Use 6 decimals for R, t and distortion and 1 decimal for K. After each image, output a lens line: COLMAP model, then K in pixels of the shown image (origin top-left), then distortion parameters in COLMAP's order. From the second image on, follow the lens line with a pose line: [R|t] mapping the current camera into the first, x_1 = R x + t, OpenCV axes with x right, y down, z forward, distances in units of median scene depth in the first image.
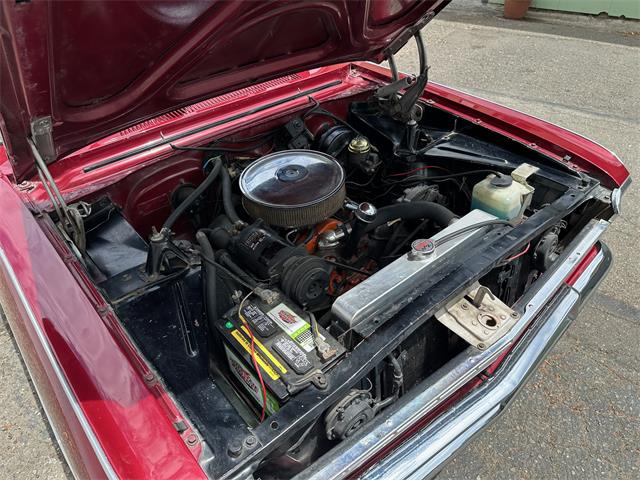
lens RADIAL K [[467.1, 0, 320.0], [0, 467.1, 240.0], [0, 0, 1]] dist [0.125030, -0.145523]
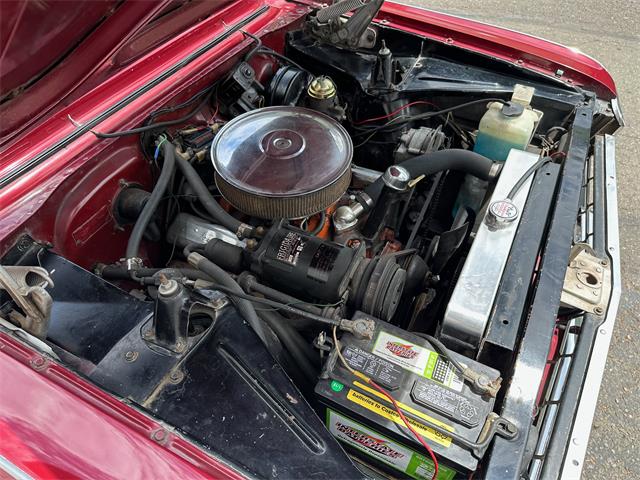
lens RADIAL K [[467.7, 0, 320.0], [0, 467.7, 240.0], [0, 0, 1]] dist [0.040526, -0.001673]
pose [[0.920999, -0.244904, 0.302957, -0.268084], [0.194050, 0.962742, 0.188340, -0.122680], [-0.337795, -0.114672, 0.934208, 0.261162]]
